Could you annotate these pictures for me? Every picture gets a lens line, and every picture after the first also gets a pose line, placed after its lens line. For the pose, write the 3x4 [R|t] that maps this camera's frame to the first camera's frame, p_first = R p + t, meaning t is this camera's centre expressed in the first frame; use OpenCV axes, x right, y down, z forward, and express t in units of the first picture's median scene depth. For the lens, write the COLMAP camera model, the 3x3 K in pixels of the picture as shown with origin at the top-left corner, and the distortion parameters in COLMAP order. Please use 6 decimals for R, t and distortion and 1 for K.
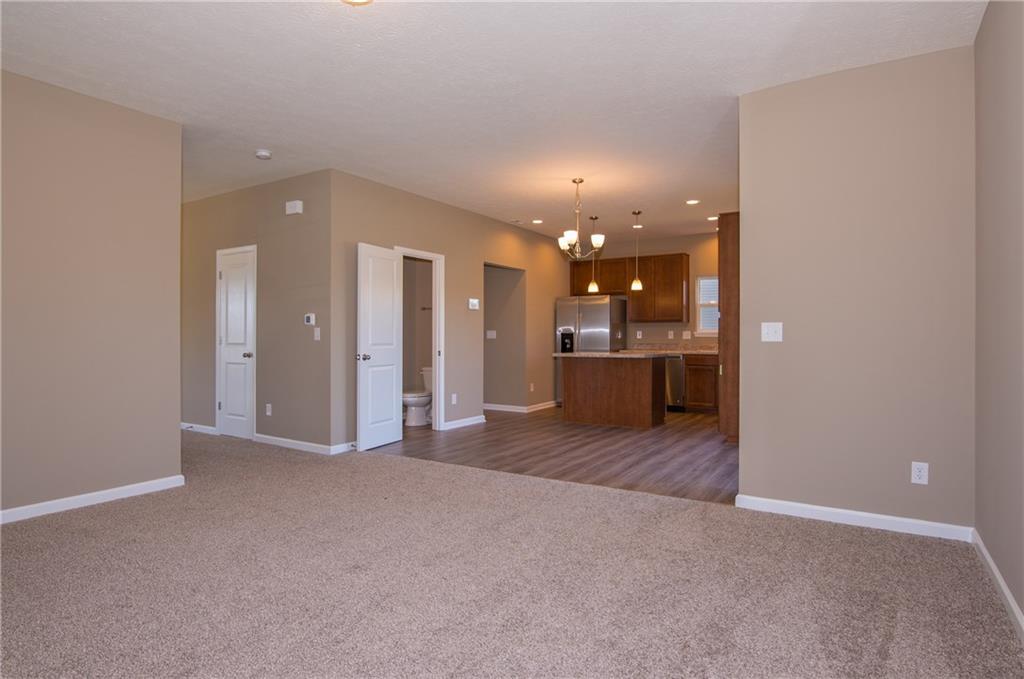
lens RADIAL K [[564.2, 0, 516.2], [0, 564.2, 344.4], [0, 0, 1]] dist [-0.020578, 0.000151]
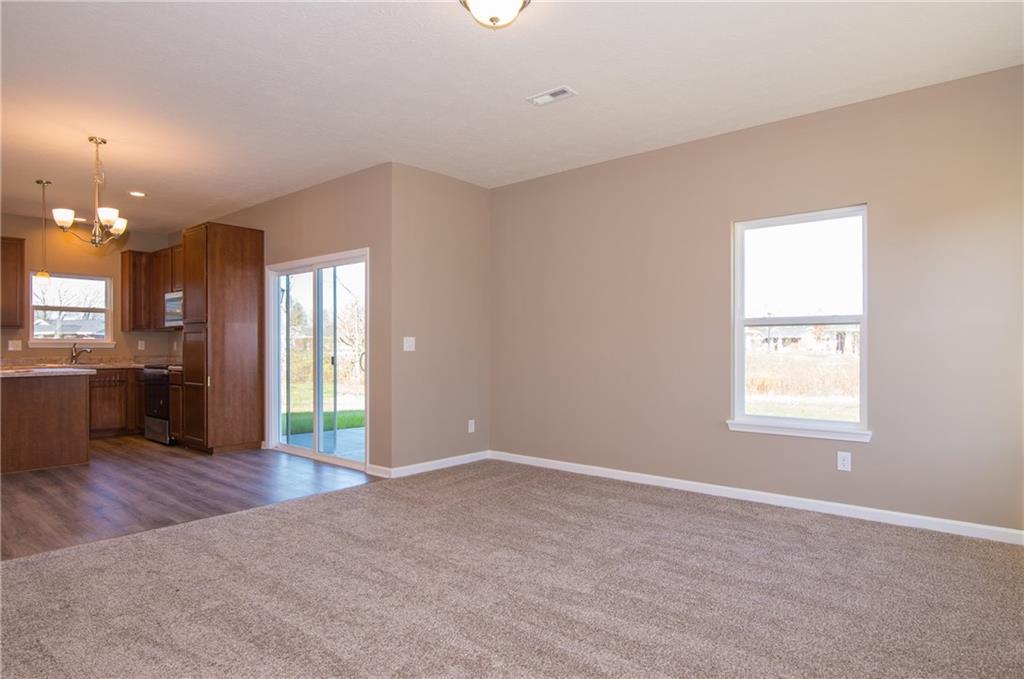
lens RADIAL K [[572.4, 0, 507.7], [0, 572.4, 346.3], [0, 0, 1]] dist [-0.023249, -0.000459]
pose [[0.137469, 0.001737, 0.990505, -0.372890], [0.013857, 0.999897, -0.003676, -0.003166], [-0.990409, 0.014231, 0.137431, 0.236969]]
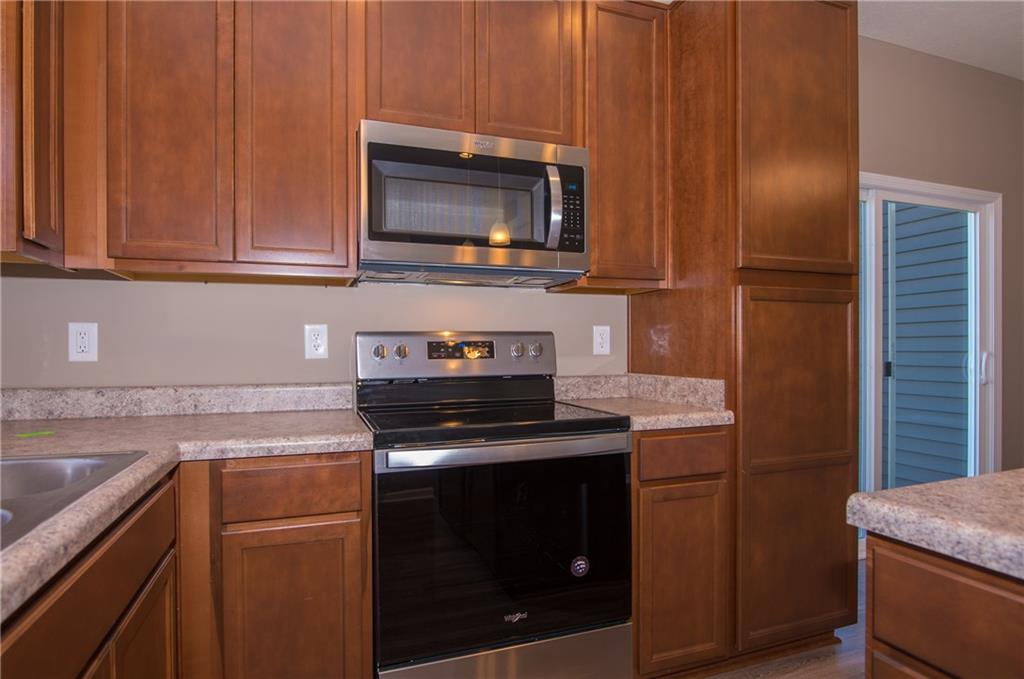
lens RADIAL K [[564.2, 0, 516.2], [0, 564.2, 344.4], [0, 0, 1]] dist [-0.020578, 0.000151]
pose [[-0.788499, 0.000138, 0.615036, 0.216025], [0.011575, 0.999826, 0.014615, -0.014913], [-0.614927, 0.018643, -0.788364, 0.961339]]
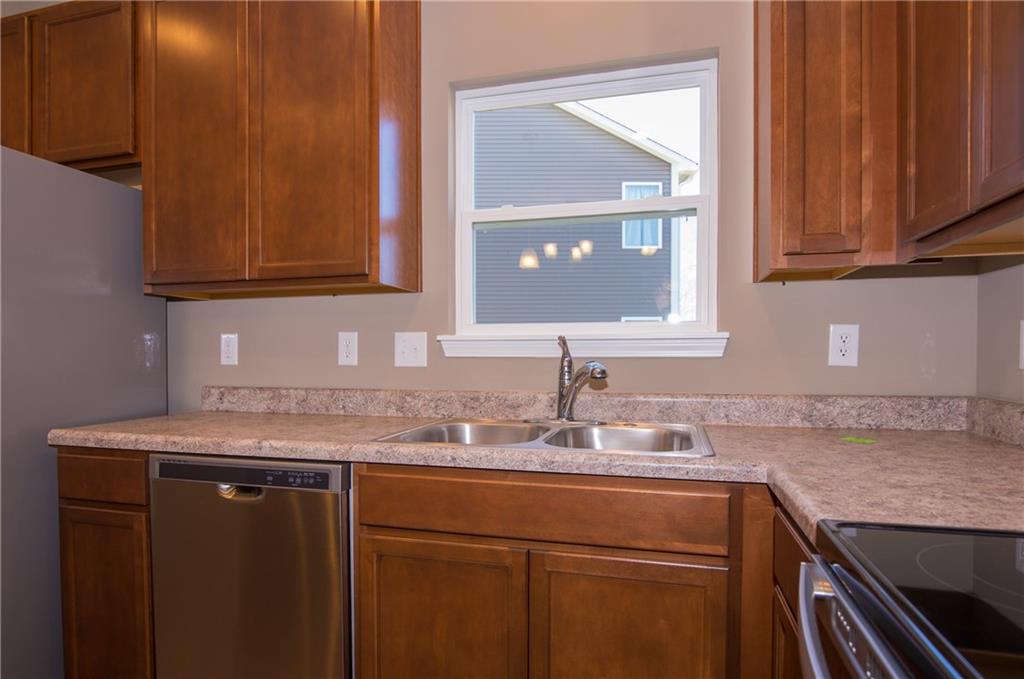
lens RADIAL K [[571.3, 0, 514.6], [0, 571.3, 366.0], [0, 0, 1]] dist [-0.025666, -0.000168]
pose [[0.958091, -0.008235, 0.286344, 0.284614], [0.006951, 0.999961, 0.005501, -0.011007], [-0.286379, -0.003280, 0.958111, 0.791055]]
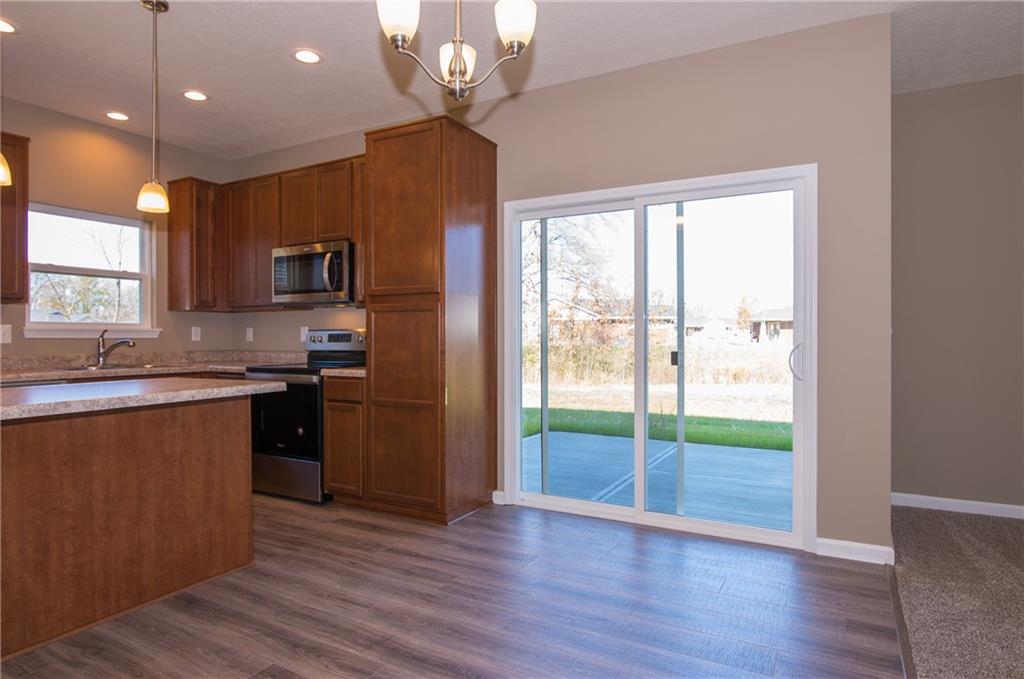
lens RADIAL K [[582.5, 0, 512.5], [0, 582.5, 337.8], [0, 0, 1]] dist [-0.023857, -0.000683]
pose [[-0.049342, -0.001992, 0.998780, -0.146952], [0.015779, 0.999872, 0.002774, -0.008923], [-0.998657, 0.015896, -0.049304, 0.656454]]
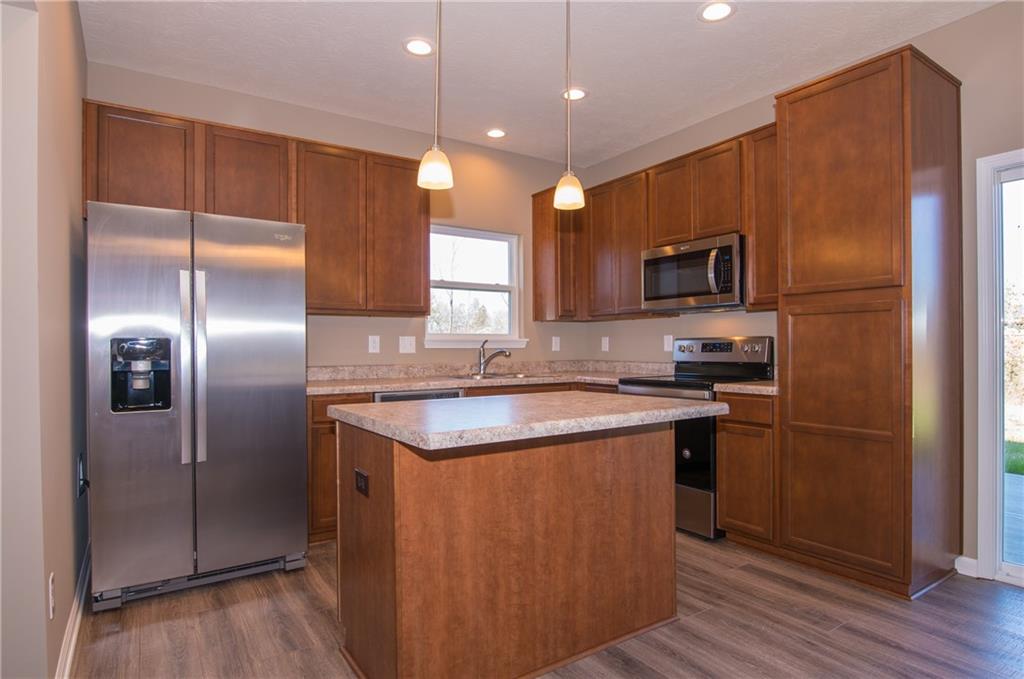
lens RADIAL K [[564.2, 0, 516.2], [0, 564.2, 344.4], [0, 0, 1]] dist [-0.020578, 0.000151]
pose [[0.413058, 0.001141, 0.910704, -0.086191], [0.018942, 0.999772, -0.009844, -0.010763], [-0.910508, 0.021317, 0.412942, 0.746450]]
